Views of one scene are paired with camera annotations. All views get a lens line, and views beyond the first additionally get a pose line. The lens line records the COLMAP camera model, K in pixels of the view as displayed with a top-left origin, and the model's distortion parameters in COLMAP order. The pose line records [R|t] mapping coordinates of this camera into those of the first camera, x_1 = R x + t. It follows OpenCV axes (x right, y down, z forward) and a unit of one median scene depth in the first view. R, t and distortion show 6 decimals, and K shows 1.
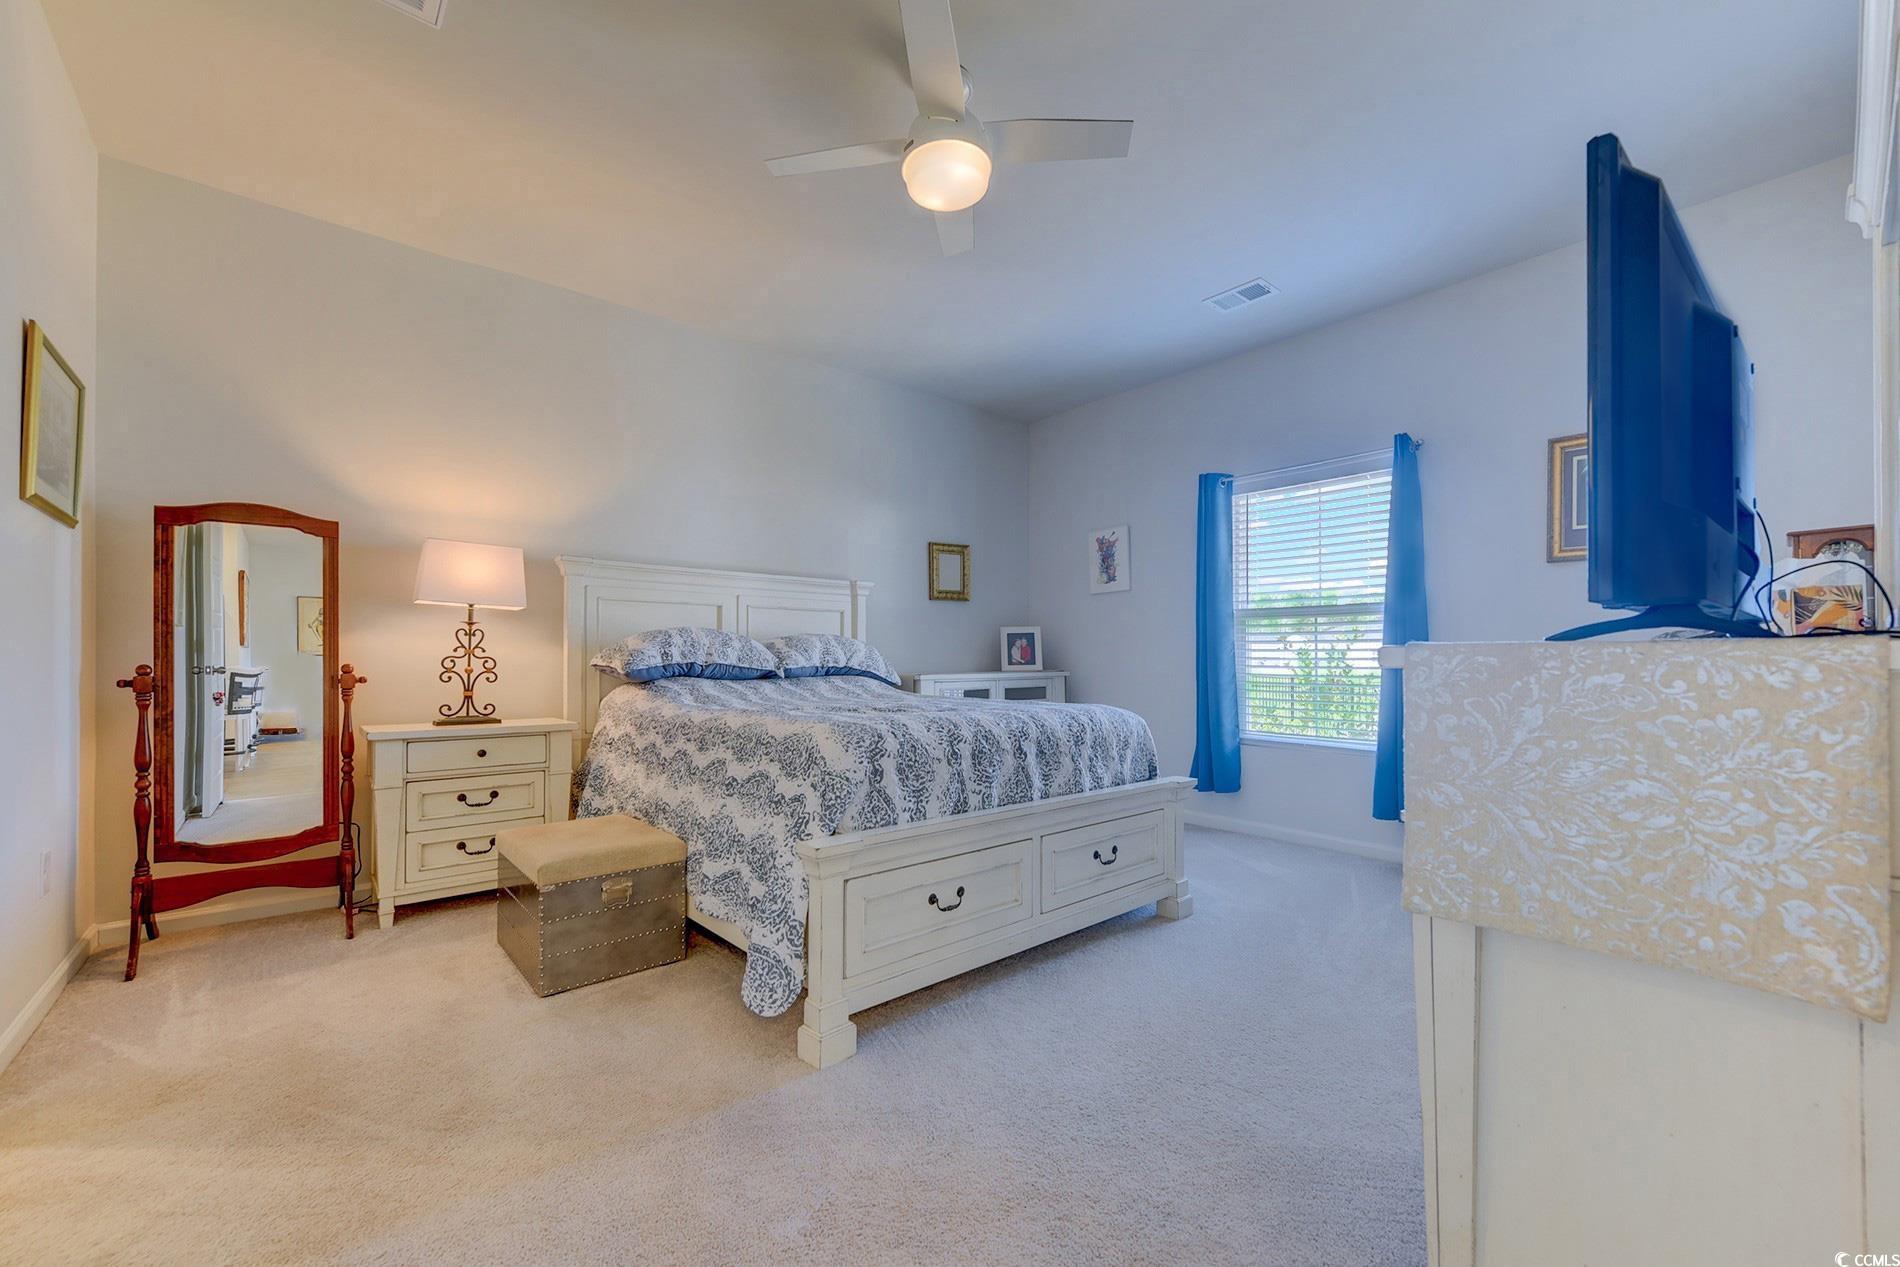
lens RADIAL K [[754.8, 0, 959.0], [0, 754.8, 647.0], [0, 0, 1]] dist [0.003640, 0.000124]
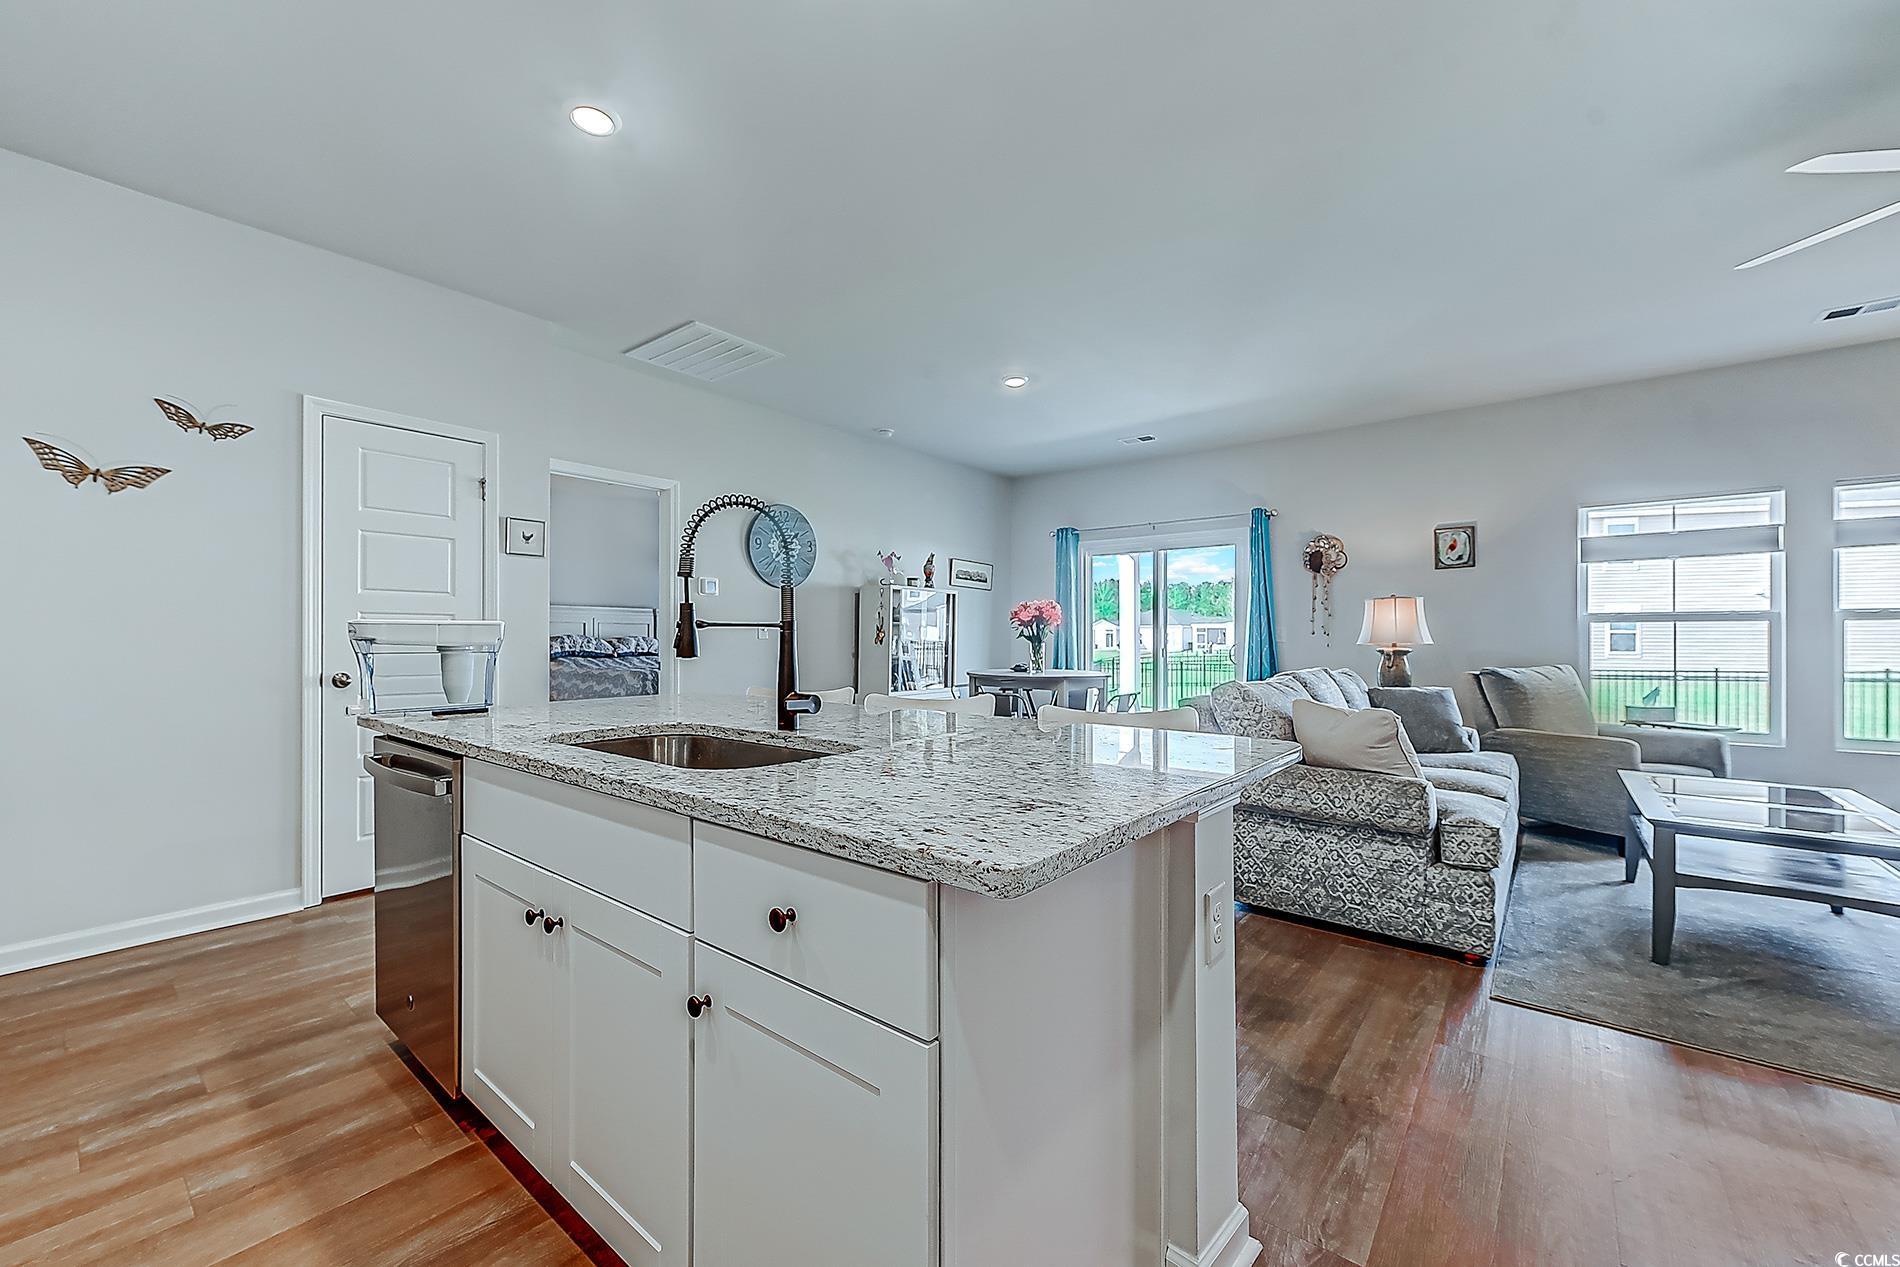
lens RADIAL K [[754.8, 0, 954.7], [0, 754.8, 631.7], [0, 0, 1]] dist [0.003640, 0.000124]
pose [[0.983398, 0.003961, 0.181416, 0.417546], [-0.004847, 0.999978, 0.004443, -0.059066], [-0.181394, -0.005248, 0.983396, -1.660323]]
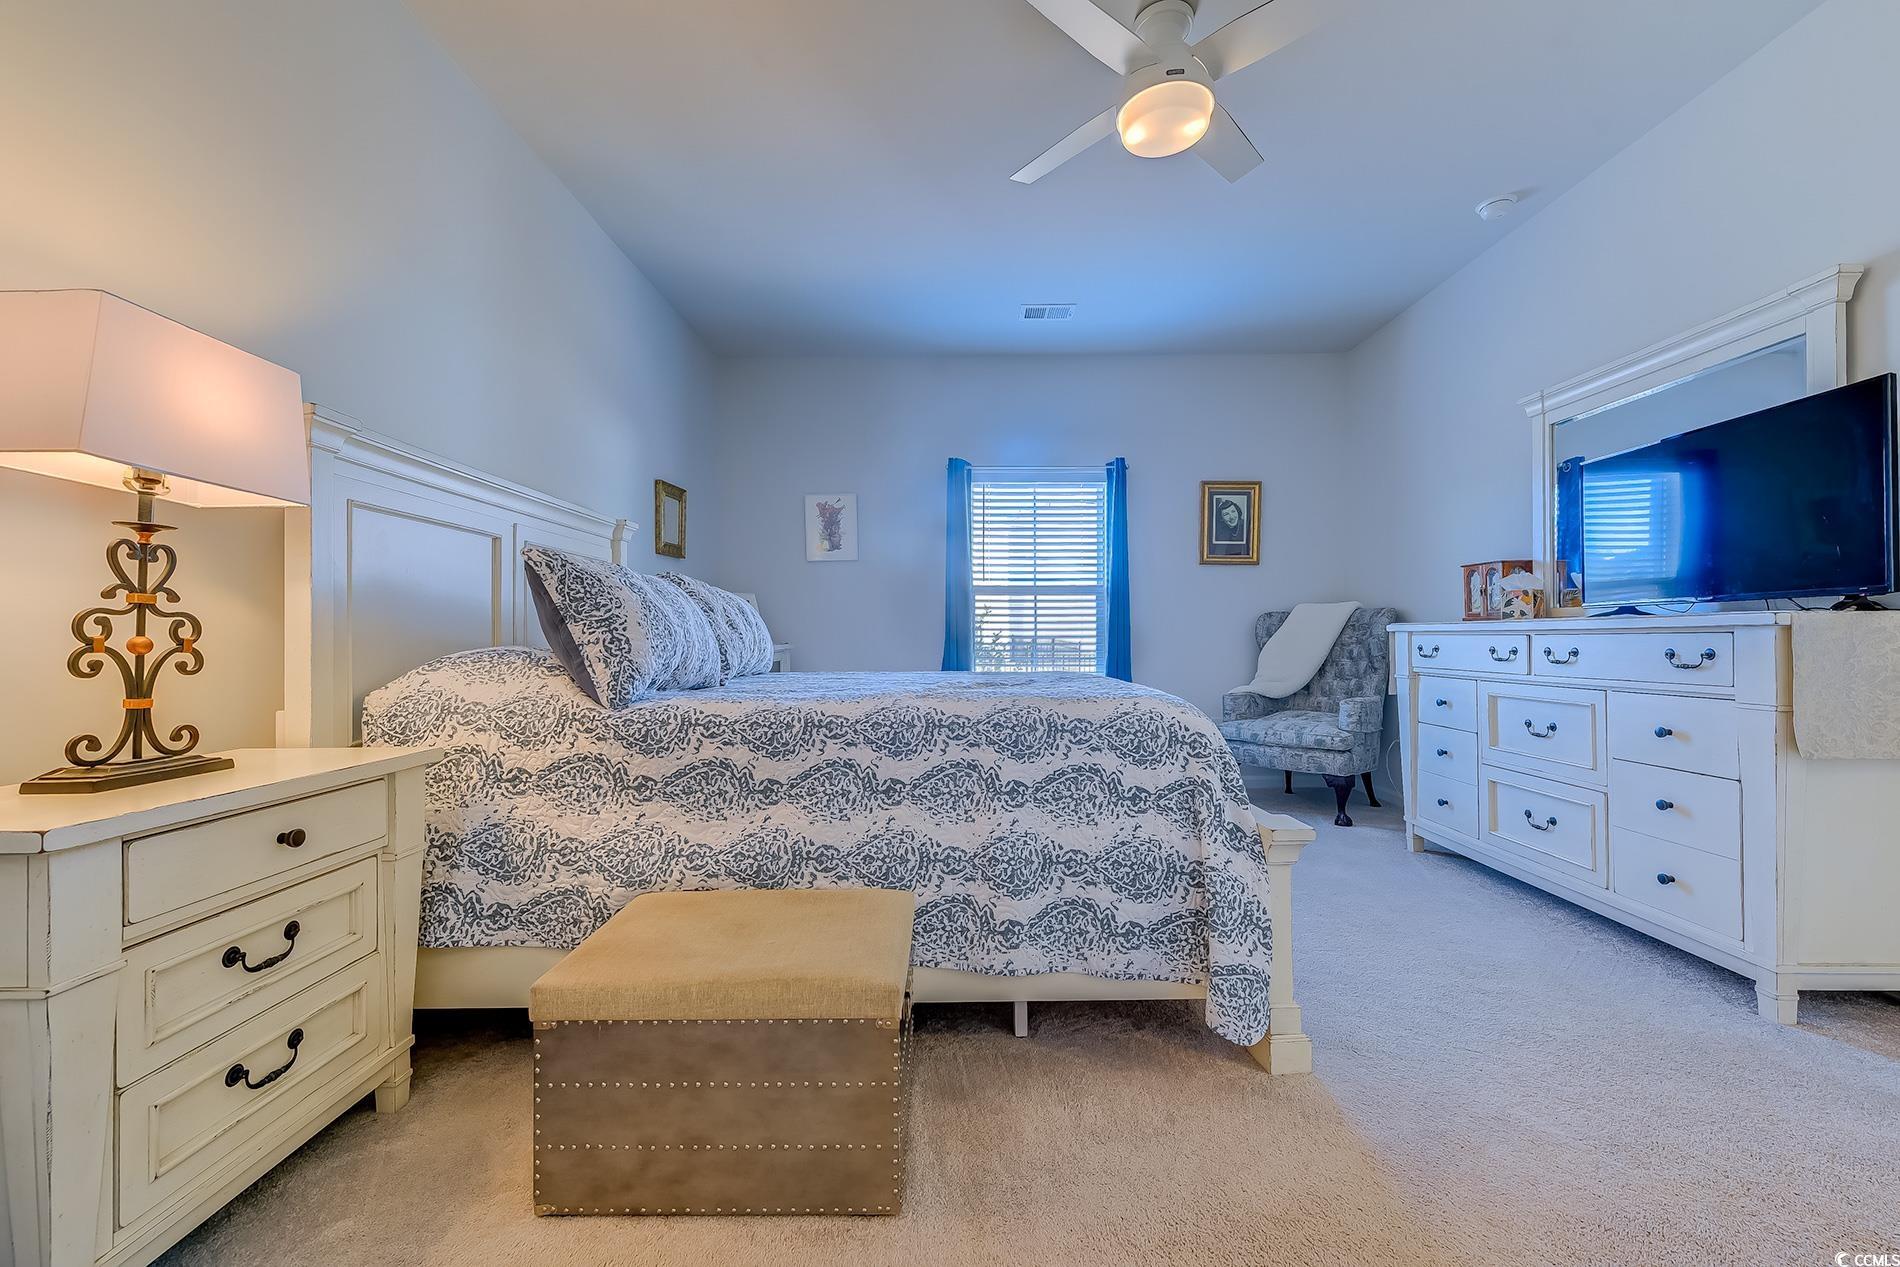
lens RADIAL K [[700.1, 0, 941.7], [0, 700.1, 640.6], [0, 0, 1]] dist [-0.016310, -0.000142]
pose [[0.676628, -0.012293, 0.736222, -0.617454], [-0.009637, 0.999627, 0.025548, 0.014523], [-0.736262, -0.024381, 0.676258, 0.439521]]
